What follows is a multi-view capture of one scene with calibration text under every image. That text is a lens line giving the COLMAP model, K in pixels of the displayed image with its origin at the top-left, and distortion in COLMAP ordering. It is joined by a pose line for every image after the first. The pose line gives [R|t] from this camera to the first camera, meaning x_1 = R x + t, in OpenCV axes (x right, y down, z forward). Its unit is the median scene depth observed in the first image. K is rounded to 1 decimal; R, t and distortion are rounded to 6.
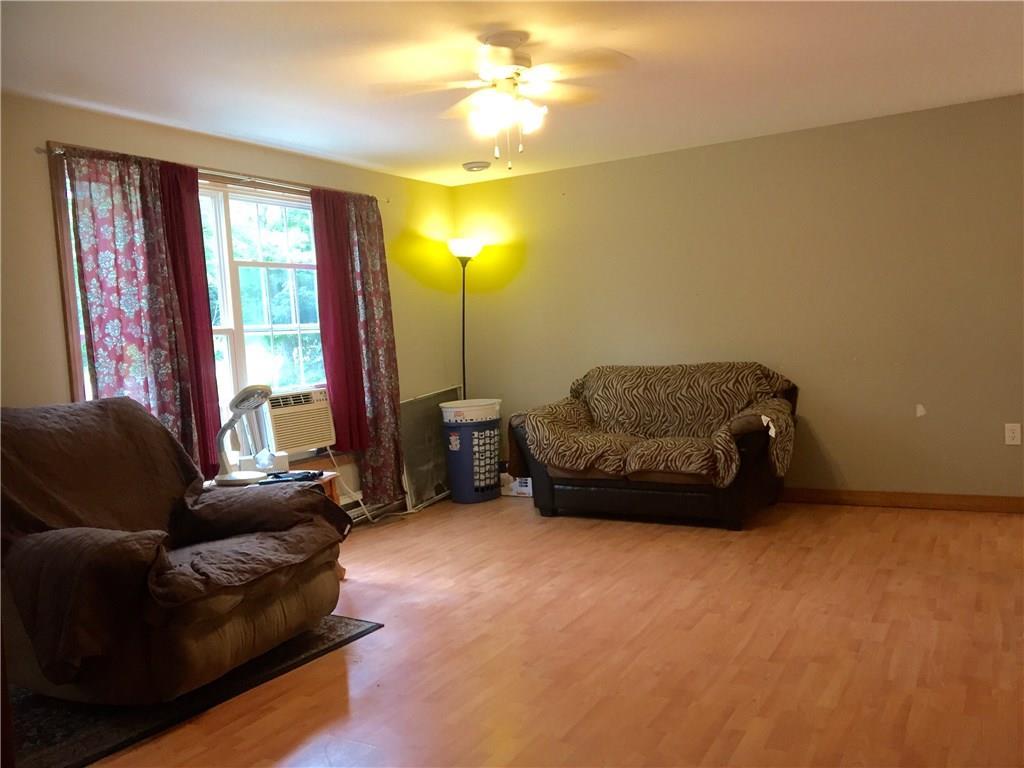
lens RADIAL K [[872.2, 0, 515.2], [0, 872.2, 384.8], [0, 0, 1]] dist [0.099174, -0.003849]
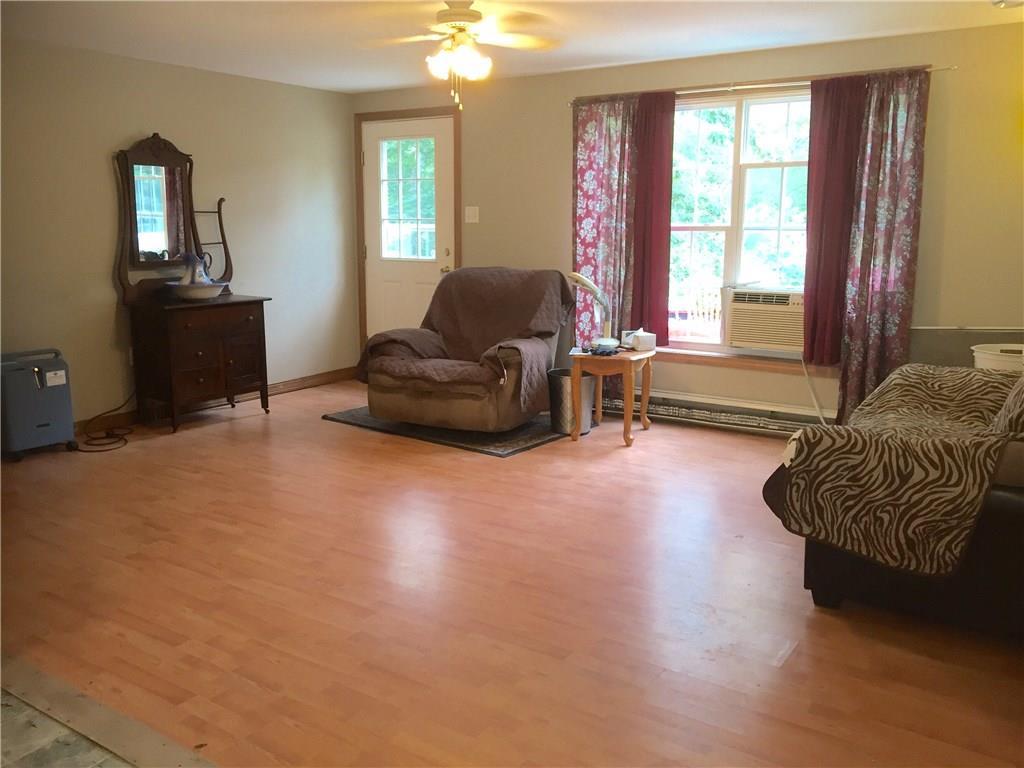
lens RADIAL K [[872.2, 0, 514.1], [0, 872.2, 382.8], [0, 0, 1]] dist [0.099174, -0.003849]
pose [[-0.110496, 0.222625, -0.968622, 1.006964], [-0.069993, 0.970427, 0.231025, -0.131586], [0.991409, 0.093324, -0.091646, 1.015273]]
